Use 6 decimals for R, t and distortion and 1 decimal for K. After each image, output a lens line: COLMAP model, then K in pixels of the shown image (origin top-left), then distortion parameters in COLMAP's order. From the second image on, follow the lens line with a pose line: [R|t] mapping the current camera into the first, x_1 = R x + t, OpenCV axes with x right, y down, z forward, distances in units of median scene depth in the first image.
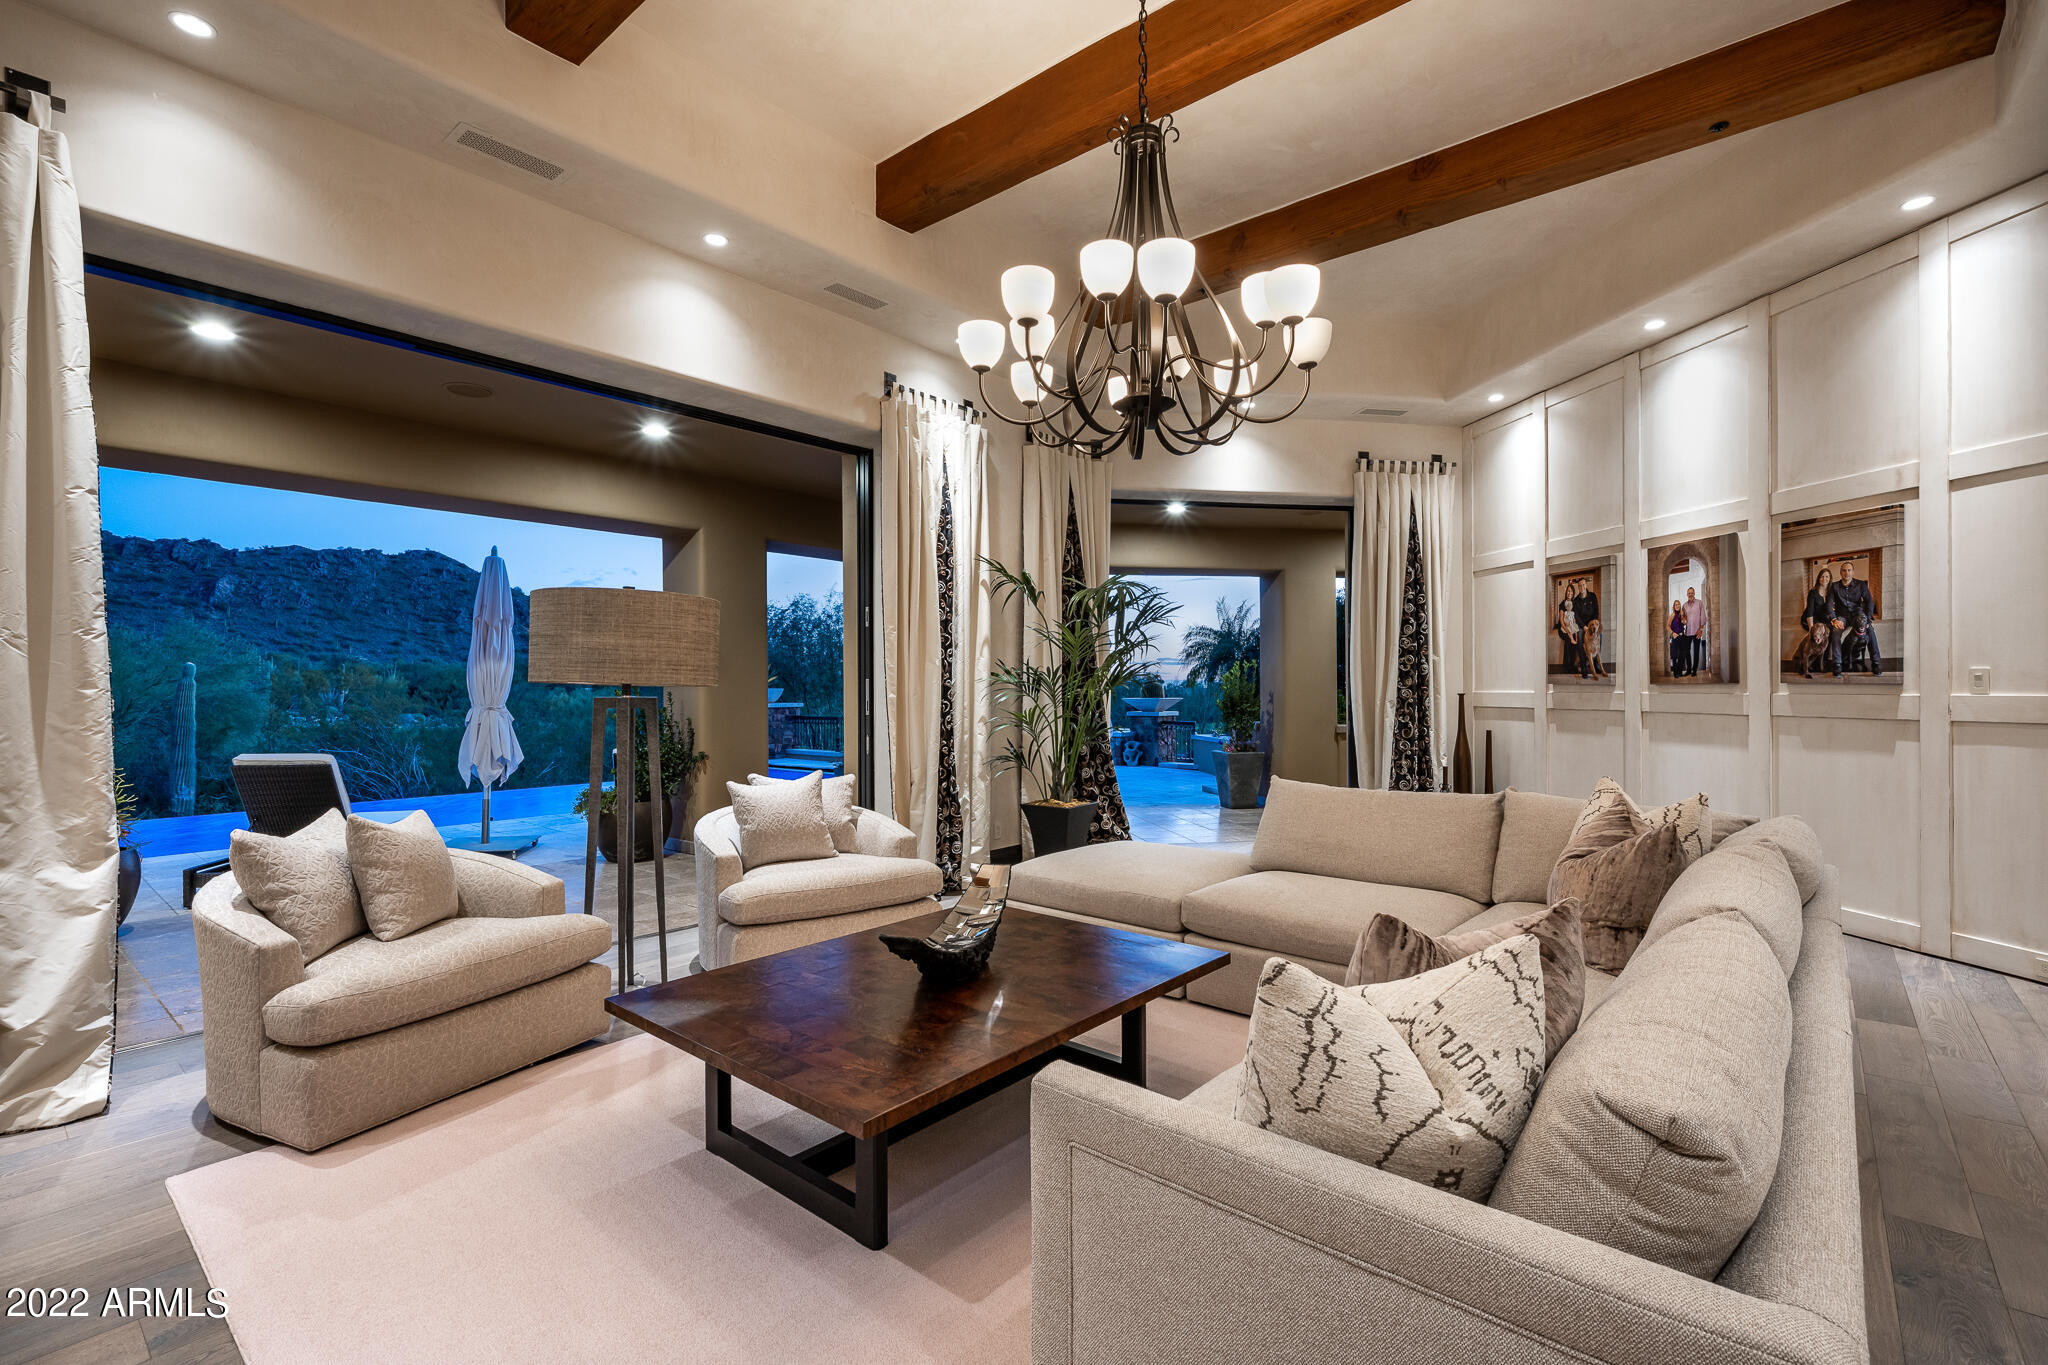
lens RADIAL K [[933.2, 0, 997.7], [0, 933.2, 684.7], [0, 0, 1]] dist [0.000034, -0.000708]
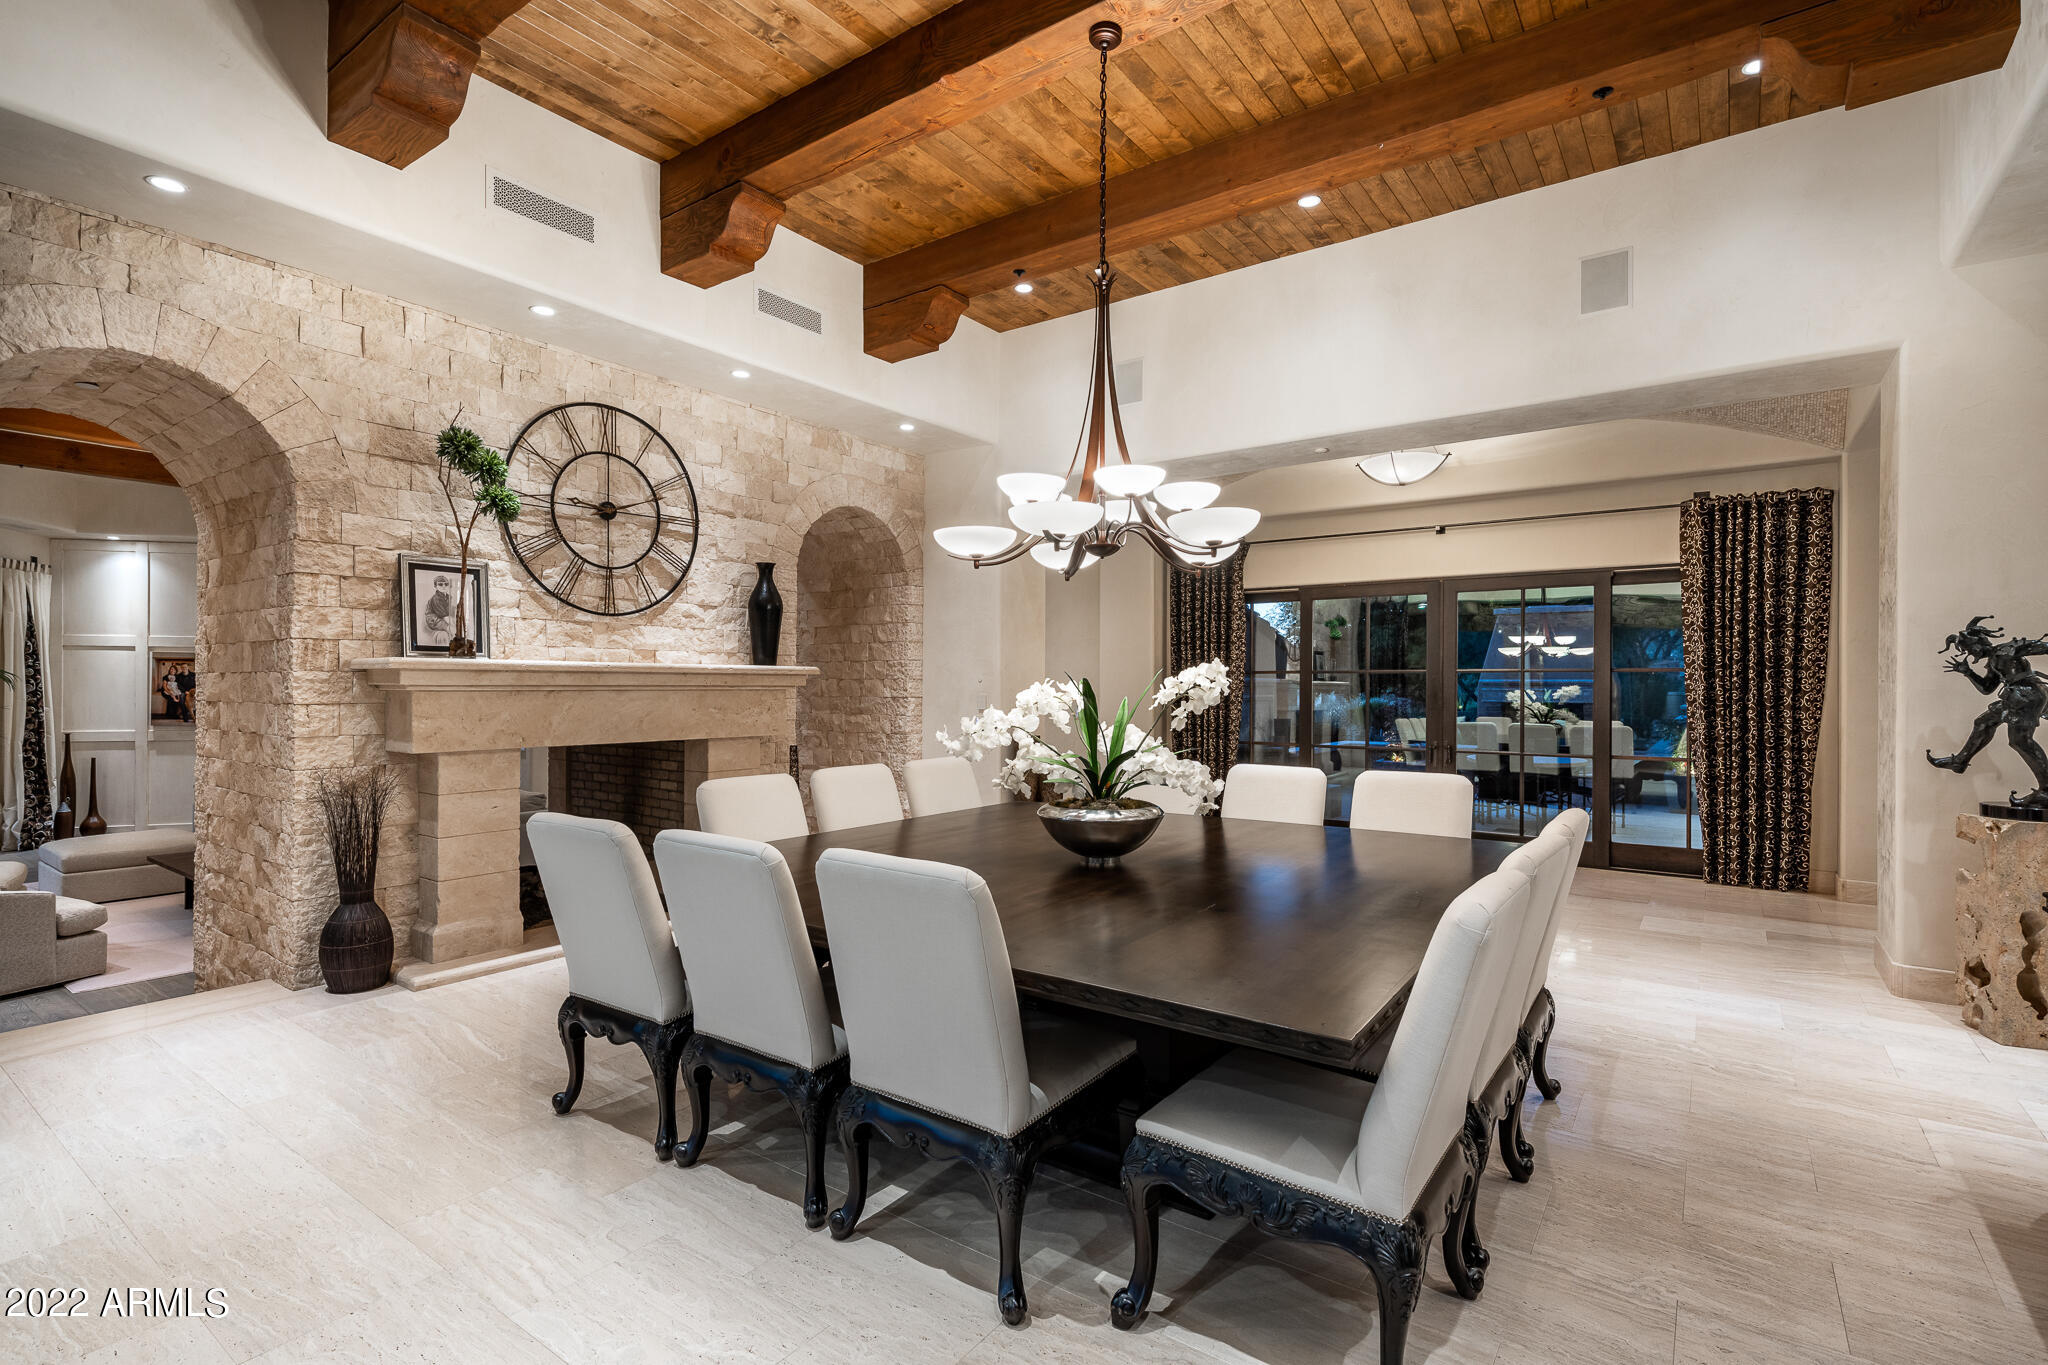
lens RADIAL K [[933.2, 0, 1031.8], [0, 933.2, 696.6], [0, 0, 1]] dist [0.000034, -0.000708]
pose [[-0.086421, -0.004863, 0.996247, -1.039938], [-0.004417, 0.999980, 0.004498, -0.059267], [-0.996249, -0.004012, -0.086441, -0.334219]]
